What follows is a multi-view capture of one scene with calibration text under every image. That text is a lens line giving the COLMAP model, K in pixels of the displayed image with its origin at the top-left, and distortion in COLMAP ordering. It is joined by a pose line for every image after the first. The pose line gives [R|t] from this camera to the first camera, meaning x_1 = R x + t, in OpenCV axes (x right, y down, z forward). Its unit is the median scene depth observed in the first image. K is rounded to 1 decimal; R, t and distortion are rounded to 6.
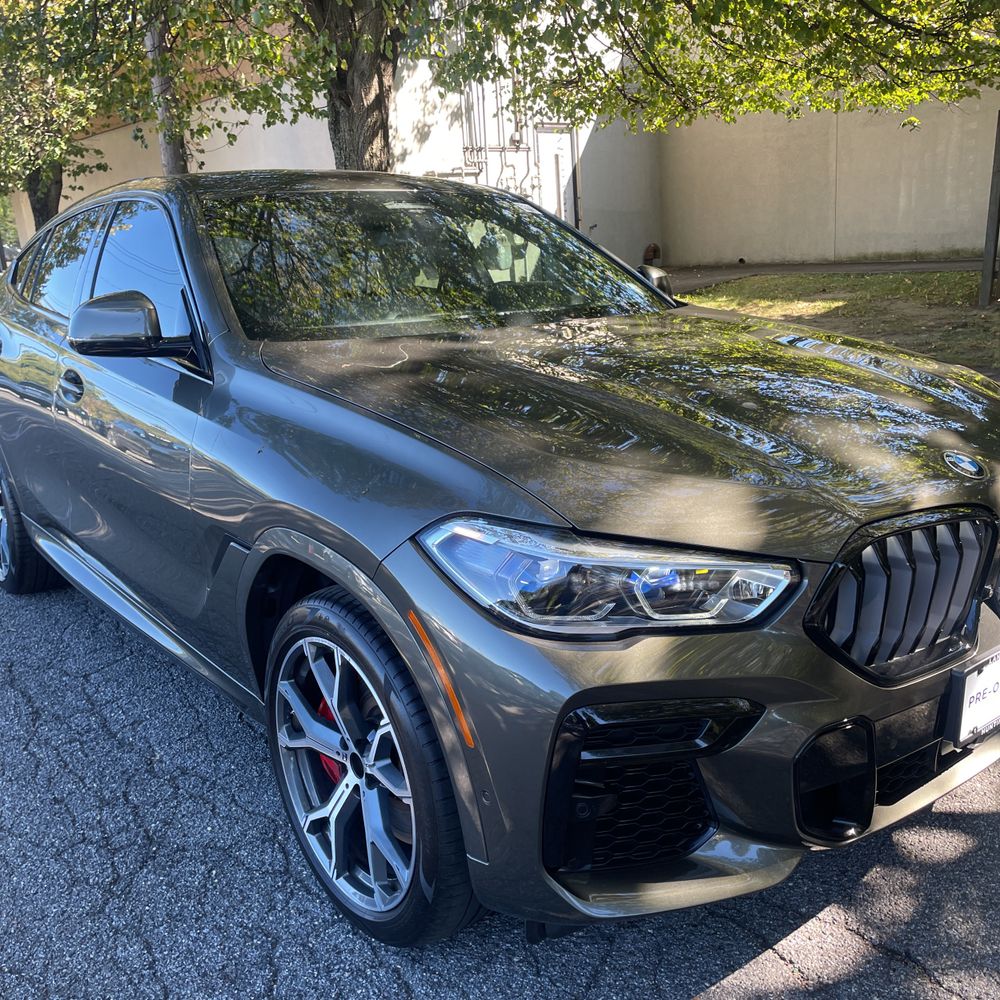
lens RADIAL K [[1061.1, 0, 532.7], [0, 1061.1, 499.0], [0, 0, 1]] dist [0.104141, -0.151936]
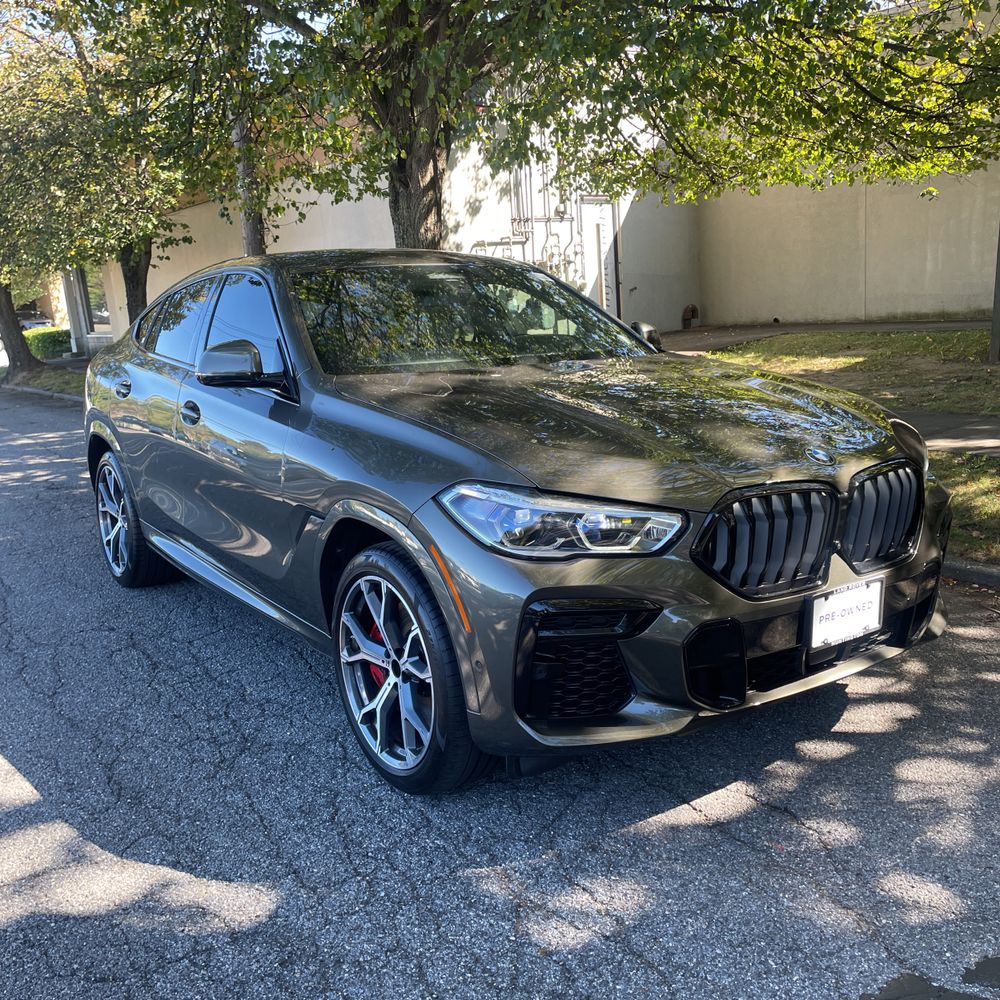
lens RADIAL K [[1023.7, 0, 504.7], [0, 1023.7, 488.0], [0, 0, 1]] dist [0.094730, -0.127971]
pose [[0.997398, 0.009230, -0.071497, 0.038017], [-0.013433, 0.998196, -0.058523, 0.044990], [0.070828, 0.059332, 0.995722, -0.183348]]
